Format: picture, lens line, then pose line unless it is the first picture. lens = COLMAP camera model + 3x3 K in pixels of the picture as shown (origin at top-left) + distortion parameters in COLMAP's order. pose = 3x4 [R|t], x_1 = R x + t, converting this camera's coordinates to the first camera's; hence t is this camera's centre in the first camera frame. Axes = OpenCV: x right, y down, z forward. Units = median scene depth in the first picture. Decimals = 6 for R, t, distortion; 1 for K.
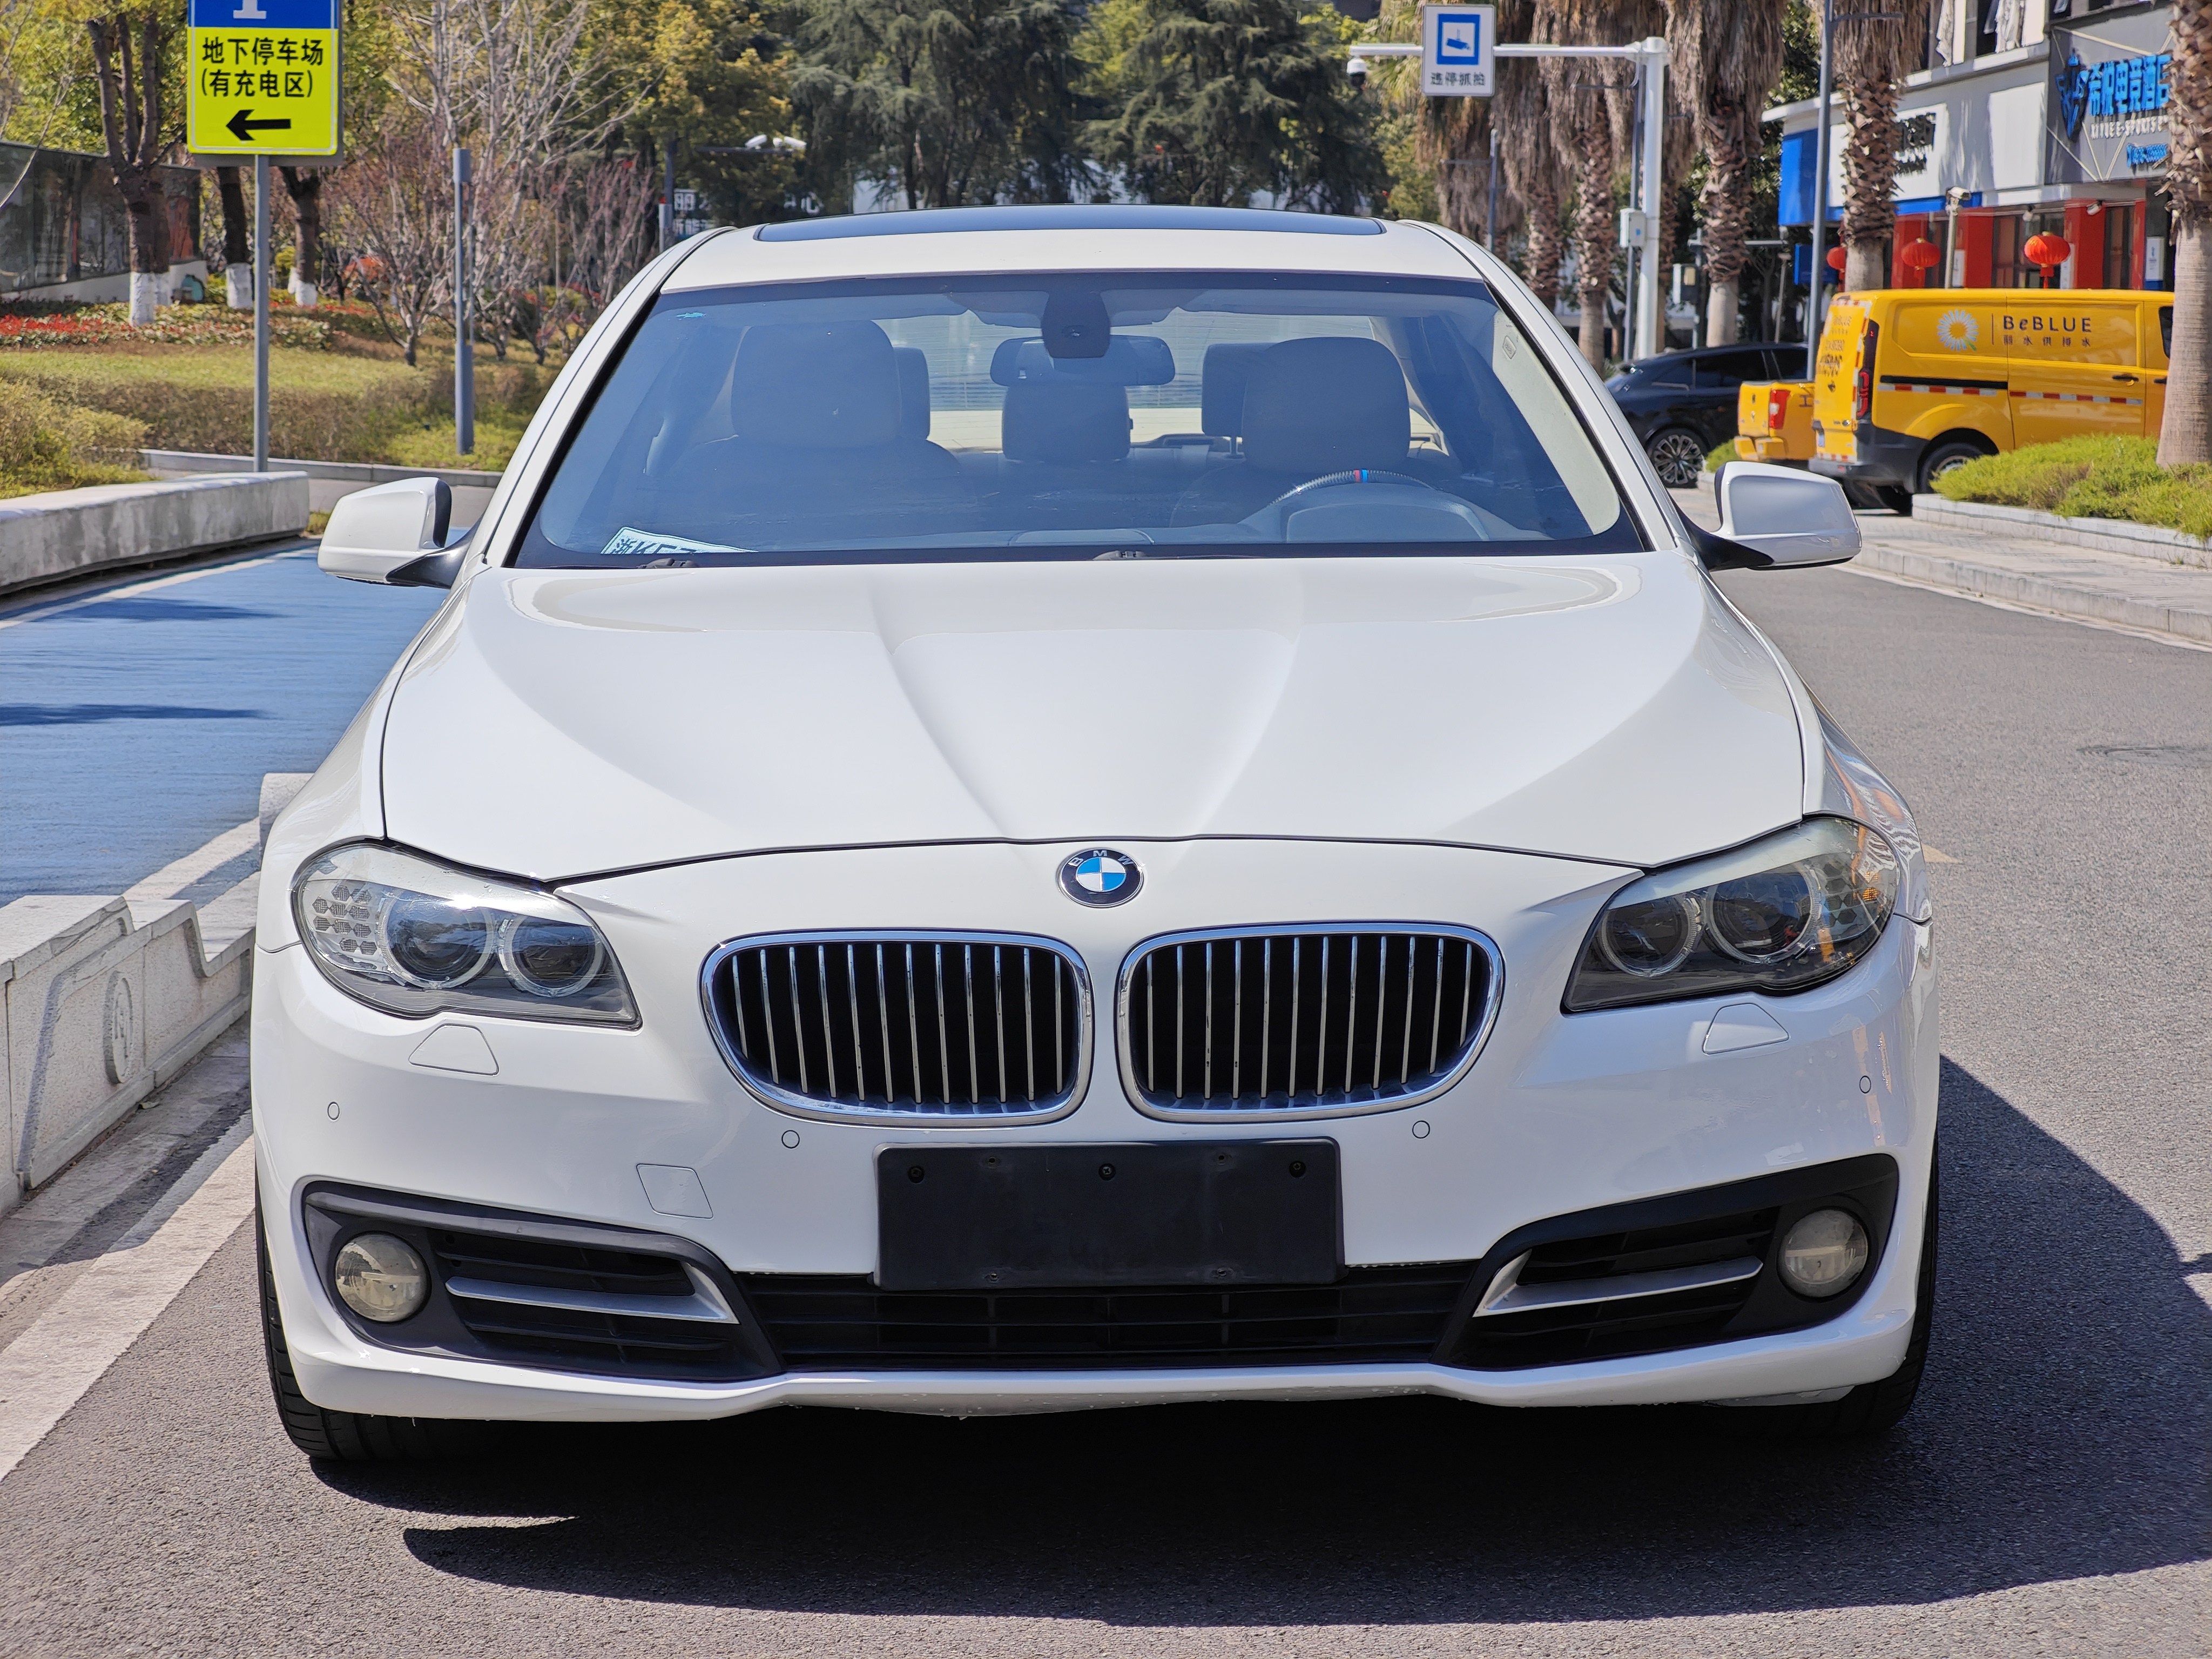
lens RADIAL K [[4759.7, 0, 1106.0], [0, 4759.7, 829.5], [0, 0, 1]] dist [0.069177, -0.223272]
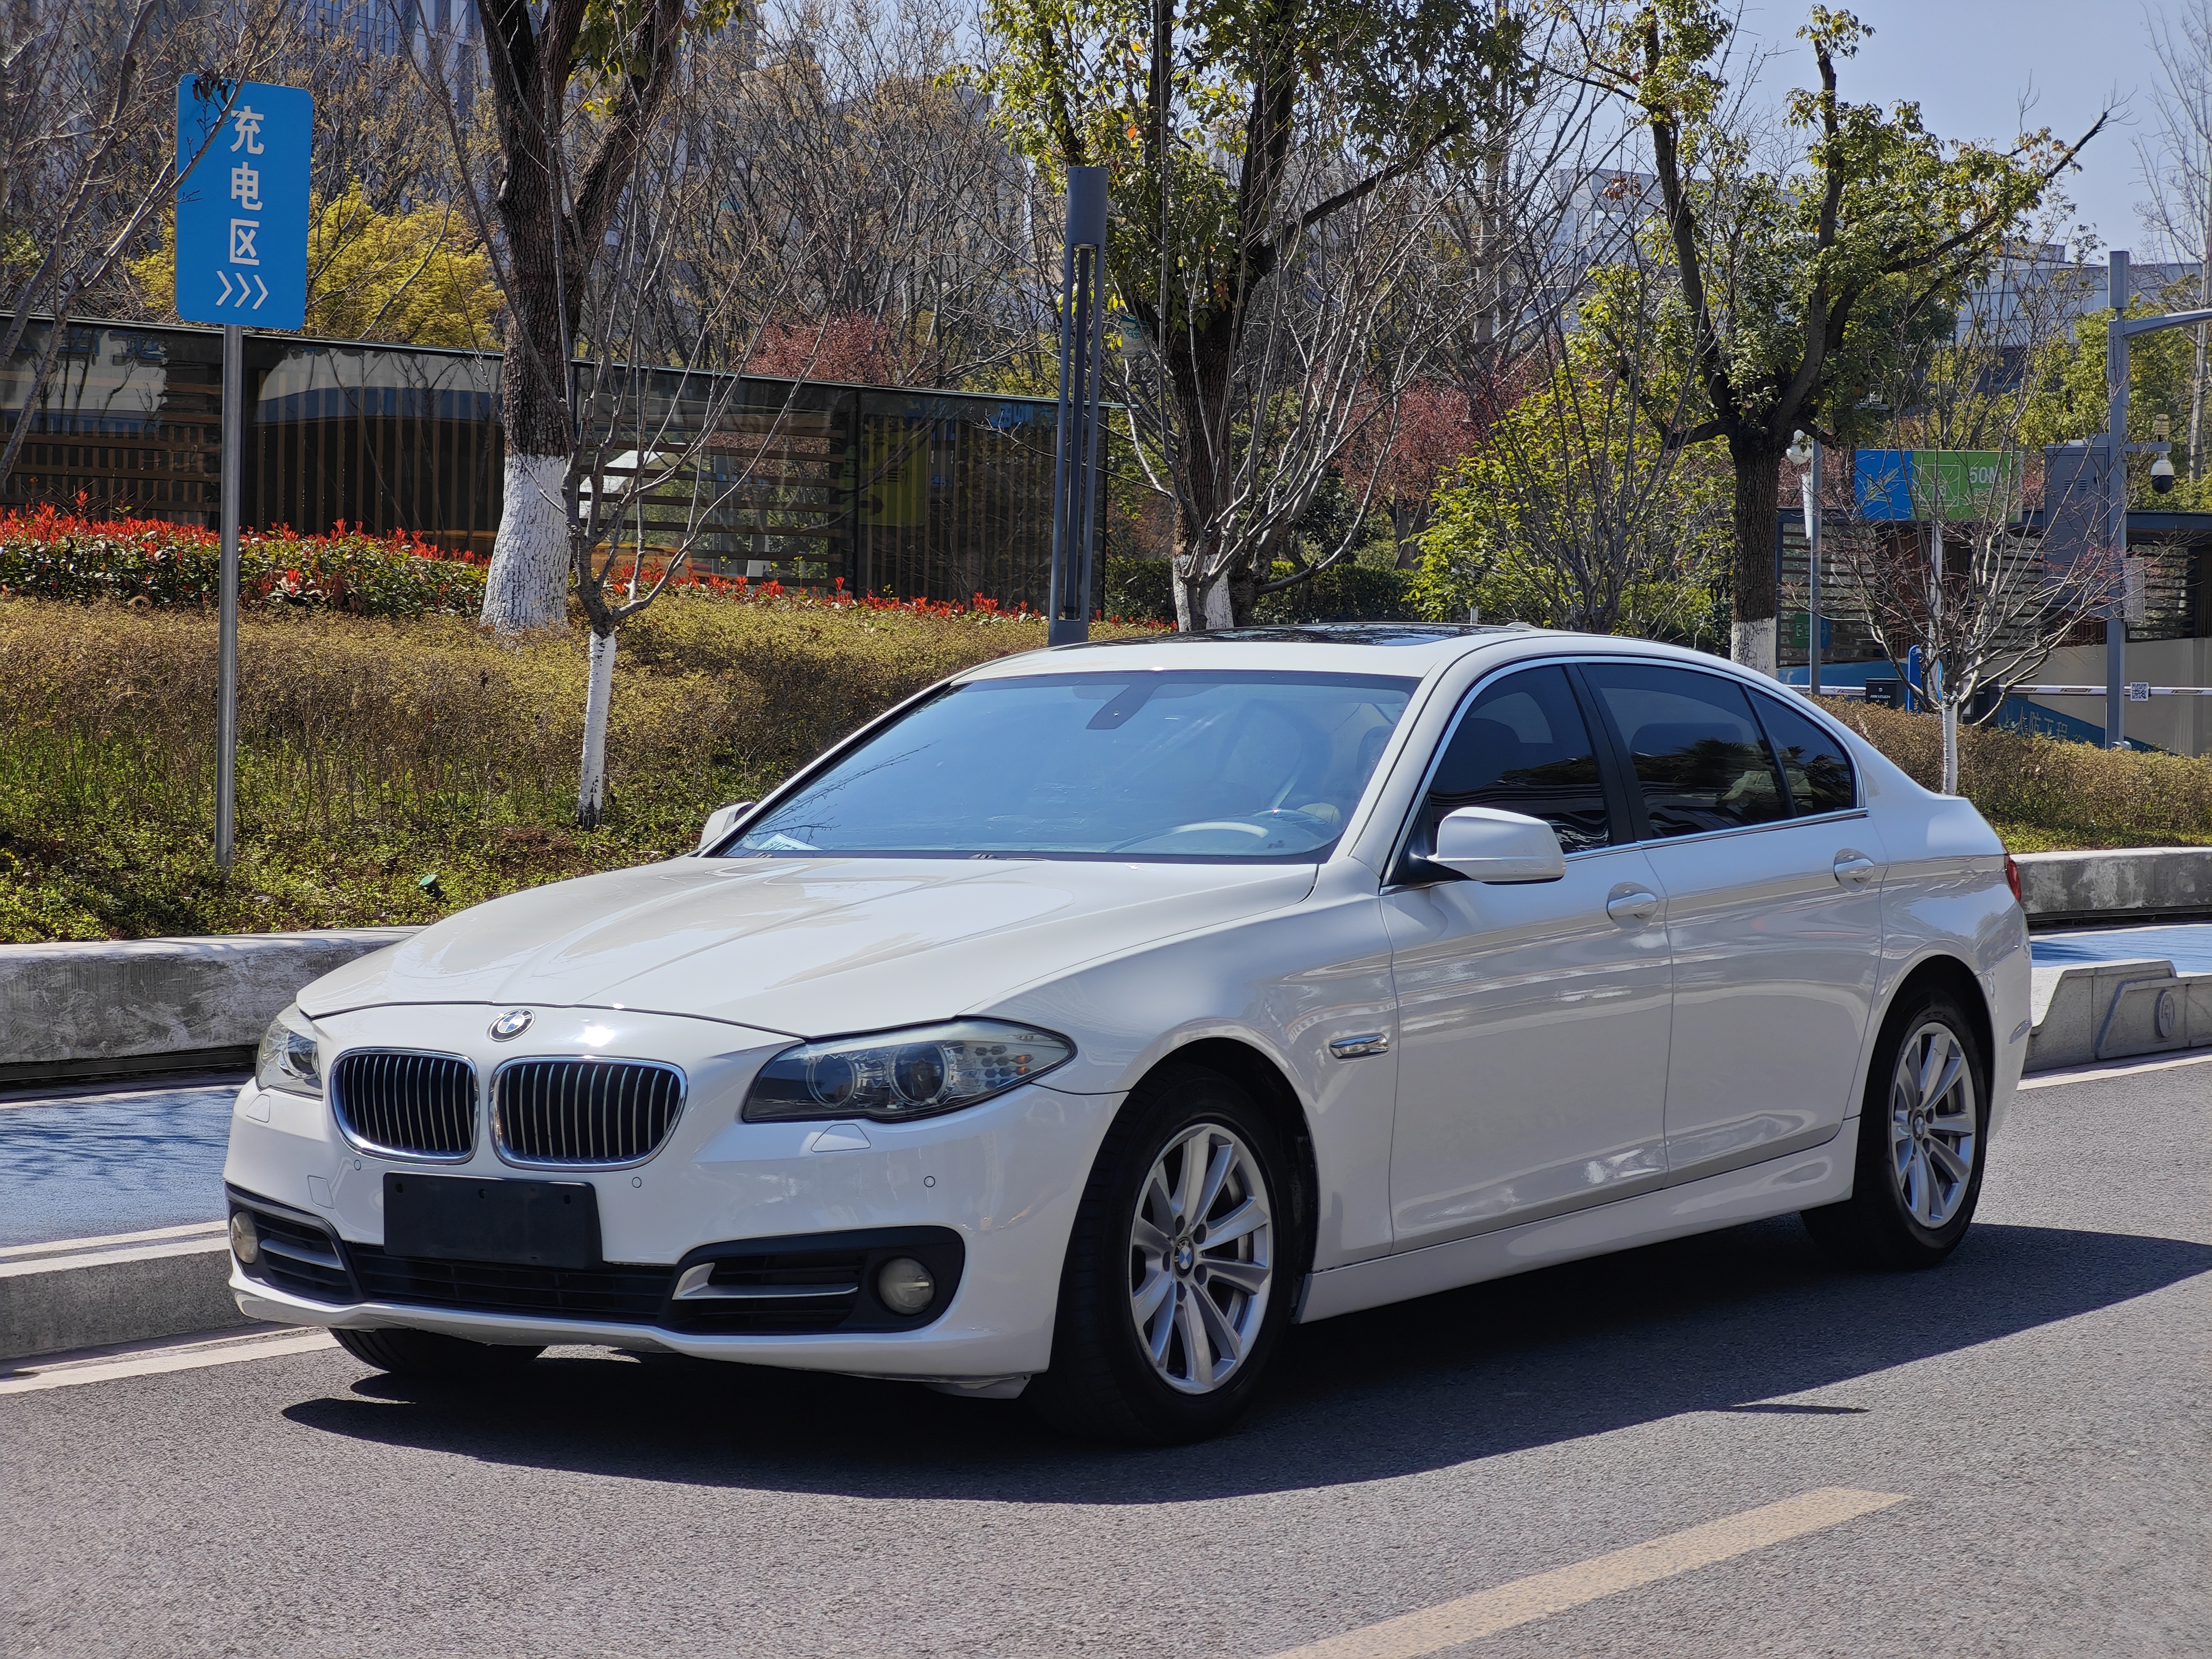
lens RADIAL K [[4759.7, 0, 1106.0], [0, 4759.7, 829.5], [0, 0, 1]] dist [0.069177, -0.223272]
pose [[0.845576, 0.027563, -0.533143, 1.098473], [-0.068732, 0.995976, -0.057518, 0.024183], [0.529412, 0.085280, 0.844068, -0.346495]]
